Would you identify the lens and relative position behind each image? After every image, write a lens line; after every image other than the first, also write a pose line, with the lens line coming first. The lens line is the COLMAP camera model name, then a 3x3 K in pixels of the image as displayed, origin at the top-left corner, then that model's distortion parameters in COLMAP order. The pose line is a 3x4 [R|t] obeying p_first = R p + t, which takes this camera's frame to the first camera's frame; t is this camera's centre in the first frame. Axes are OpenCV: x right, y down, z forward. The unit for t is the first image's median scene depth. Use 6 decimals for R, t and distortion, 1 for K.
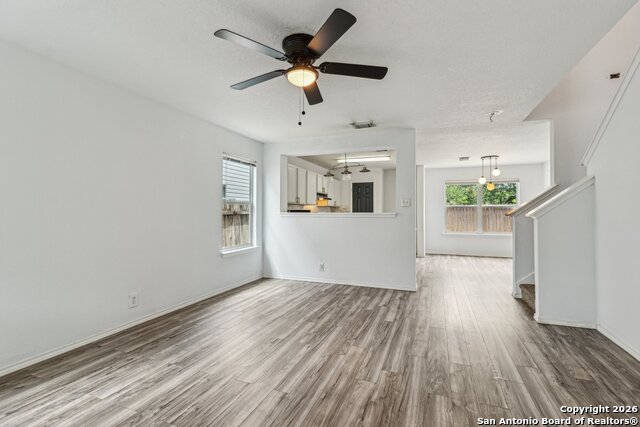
lens RADIAL K [[294.9, 0, 322.0], [0, 294.9, 211.1], [0, 0, 1]] dist [0.000862, 0.000526]
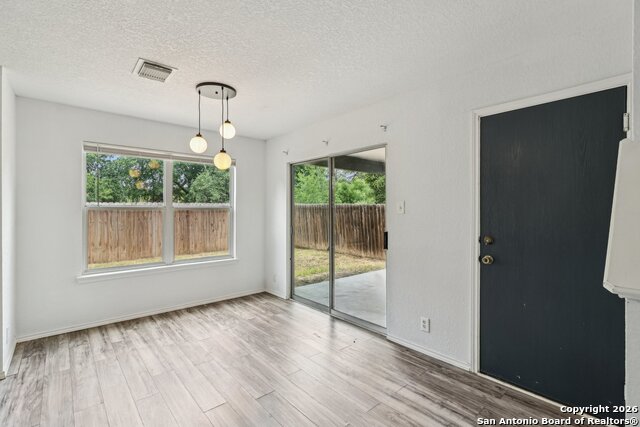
lens RADIAL K [[298.4, 0, 322.2], [0, 298.4, 210.2], [0, 0, 1]] dist [0.002175, 0.000324]
pose [[0.465515, -0.001490, 0.885039, 0.645311], [-0.003871, 0.999986, 0.003720, -0.041119], [-0.885032, -0.005158, 0.465502, 1.624277]]
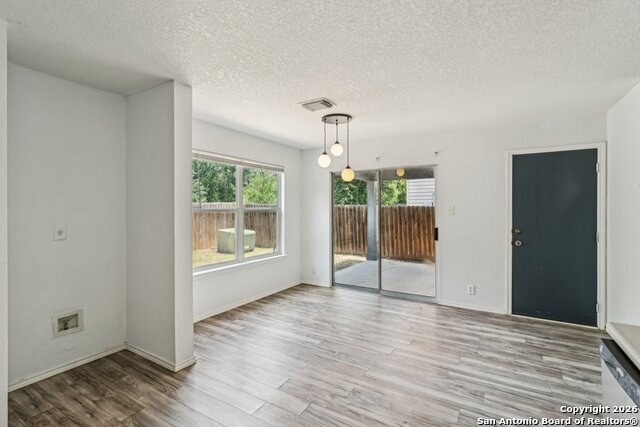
lens RADIAL K [[304.1, 0, 319.0], [0, 304.1, 208.0], [0, 0, 1]] dist [0.000877, -0.000013]
pose [[0.178089, 0.000586, 0.984014, 0.084194], [-0.004798, 0.999988, 0.000273, -0.057099], [-0.984003, -0.004770, 0.178090, 2.244231]]
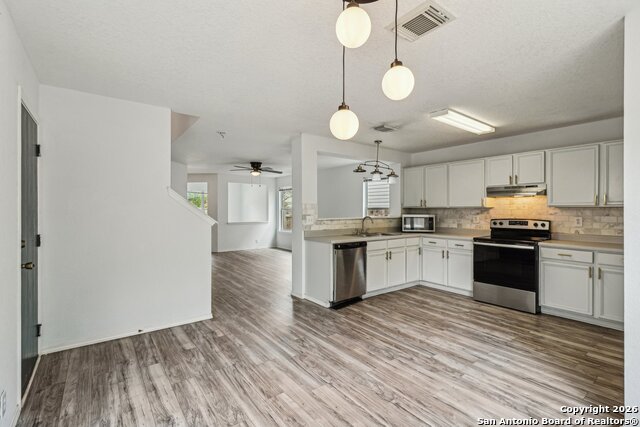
lens RADIAL K [[299.6, 0, 322.4], [0, 299.6, 211.0], [0, 0, 1]] dist [-0.022627, 0.000995]
pose [[-0.519419, 0.004491, -0.854508, 1.828631], [0.003563, 0.999989, 0.003090, -0.035453], [0.854512, -0.001440, -0.519429, 2.597761]]
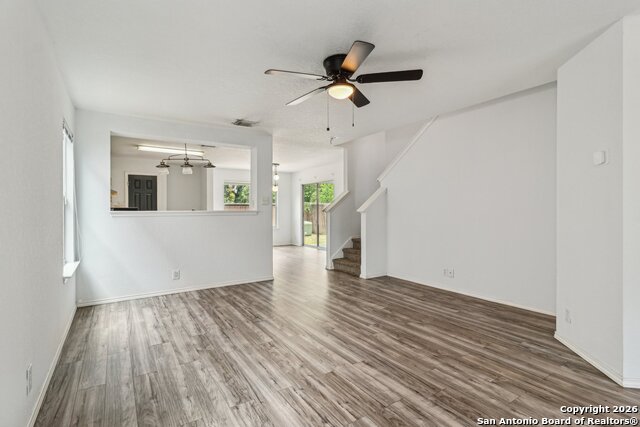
lens RADIAL K [[305.6, 0, 308.6], [0, 305.6, 210.2], [0, 0, 1]] dist [0.000452, 0.000105]
pose [[0.596512, -0.005351, 0.802586, -0.869624], [0.002439, 0.999985, 0.004854, 0.001262], [-0.802601, -0.000938, 0.596516, 0.309618]]
